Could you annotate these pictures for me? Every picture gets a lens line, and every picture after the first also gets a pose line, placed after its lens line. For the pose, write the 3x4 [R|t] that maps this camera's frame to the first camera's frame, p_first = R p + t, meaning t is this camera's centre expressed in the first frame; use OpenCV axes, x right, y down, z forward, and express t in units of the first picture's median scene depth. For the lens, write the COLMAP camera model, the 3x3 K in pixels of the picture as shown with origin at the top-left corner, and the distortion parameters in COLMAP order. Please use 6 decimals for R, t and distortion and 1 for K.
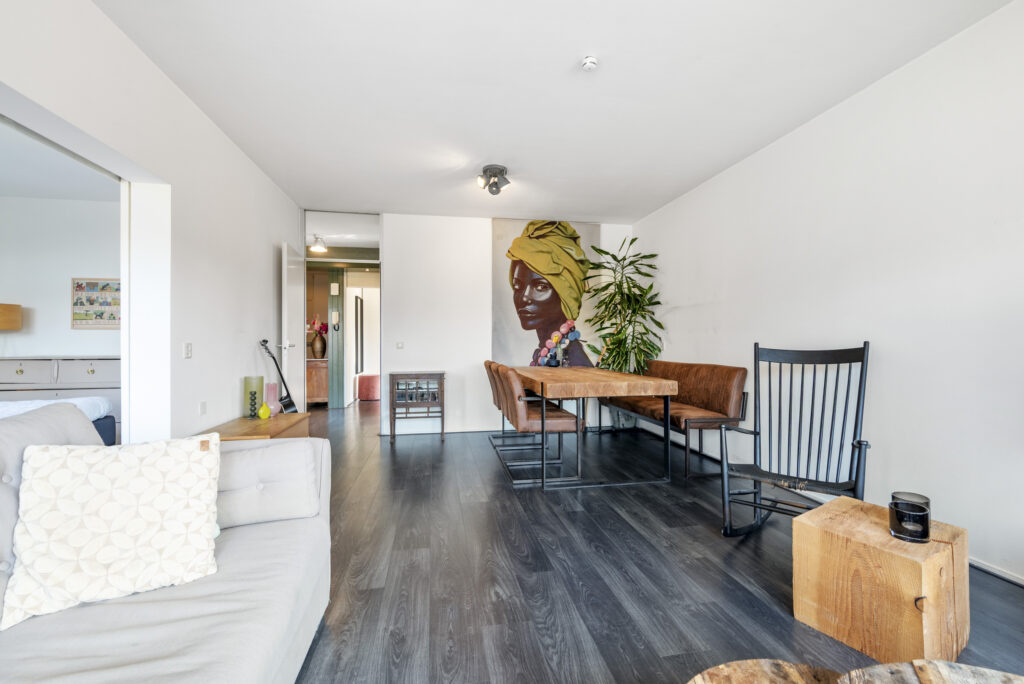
lens RADIAL K [[452.2, 0, 512.0], [0, 452.2, 342.0], [0, 0, 1]] dist [0.000042, 0.000143]
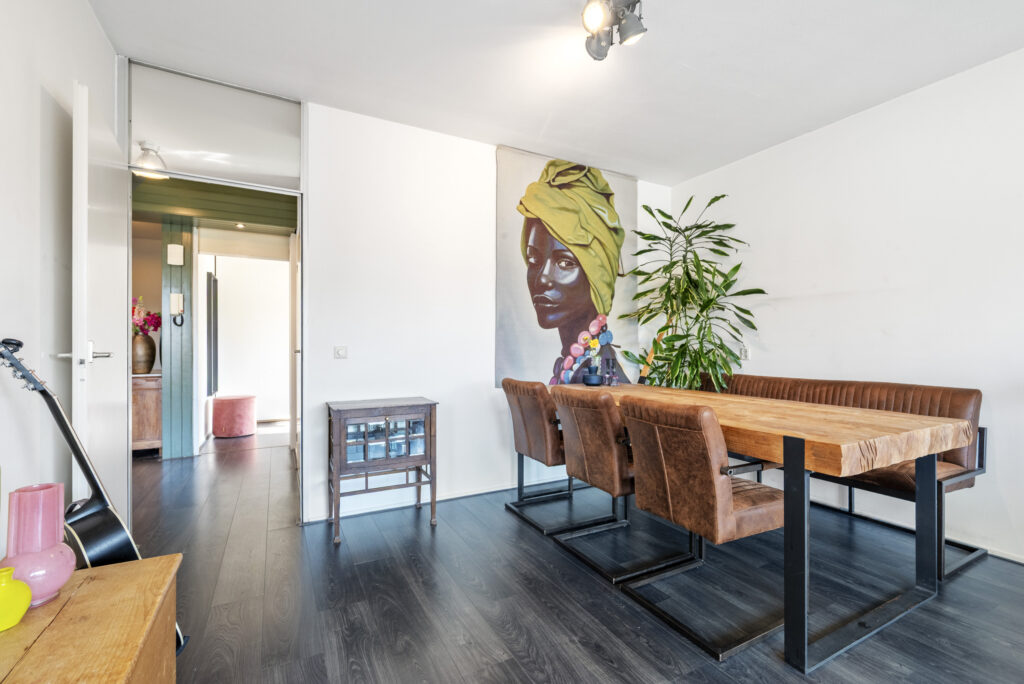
lens RADIAL K [[455.8, 0, 517.0], [0, 455.8, 348.9], [0, 0, 1]] dist [-0.000027, -0.000337]
pose [[0.948420, 0.002927, 0.317003, -0.209589], [-0.004957, 0.999972, 0.005596, -0.000933], [-0.316978, -0.006878, 0.948408, 0.395116]]
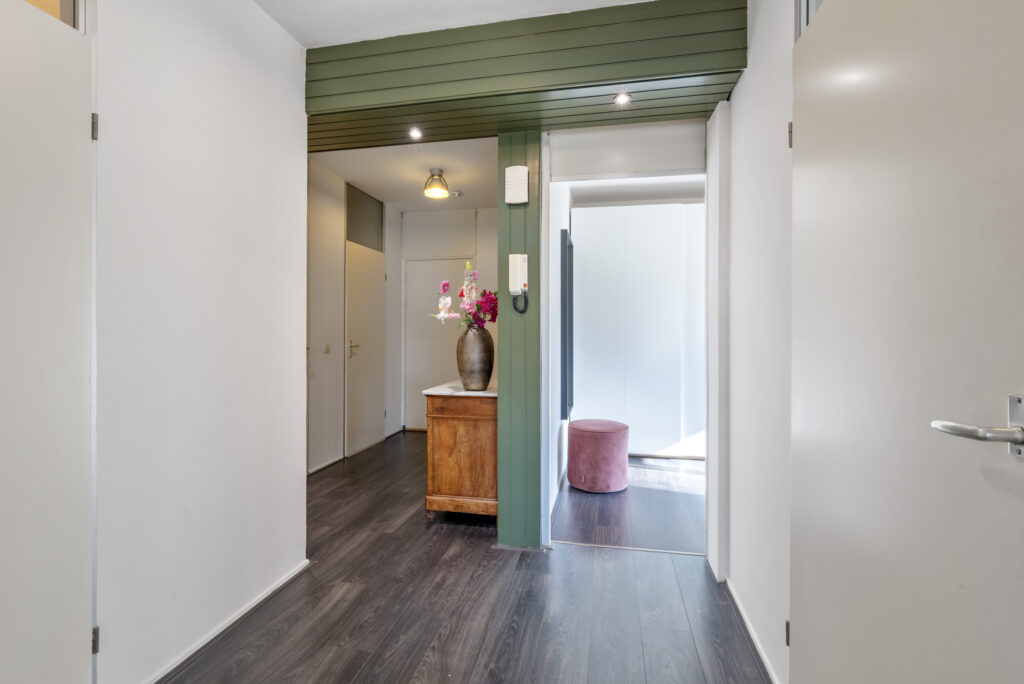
lens RADIAL K [[450.2, 0, 514.7], [0, 450.2, 334.6], [0, 0, 1]] dist [-0.002302, -0.000226]
pose [[0.933931, 0.006065, -0.357401, -0.362153], [-0.003100, 0.999956, 0.008867, -0.015216], [0.357439, -0.007173, 0.933909, 0.910340]]
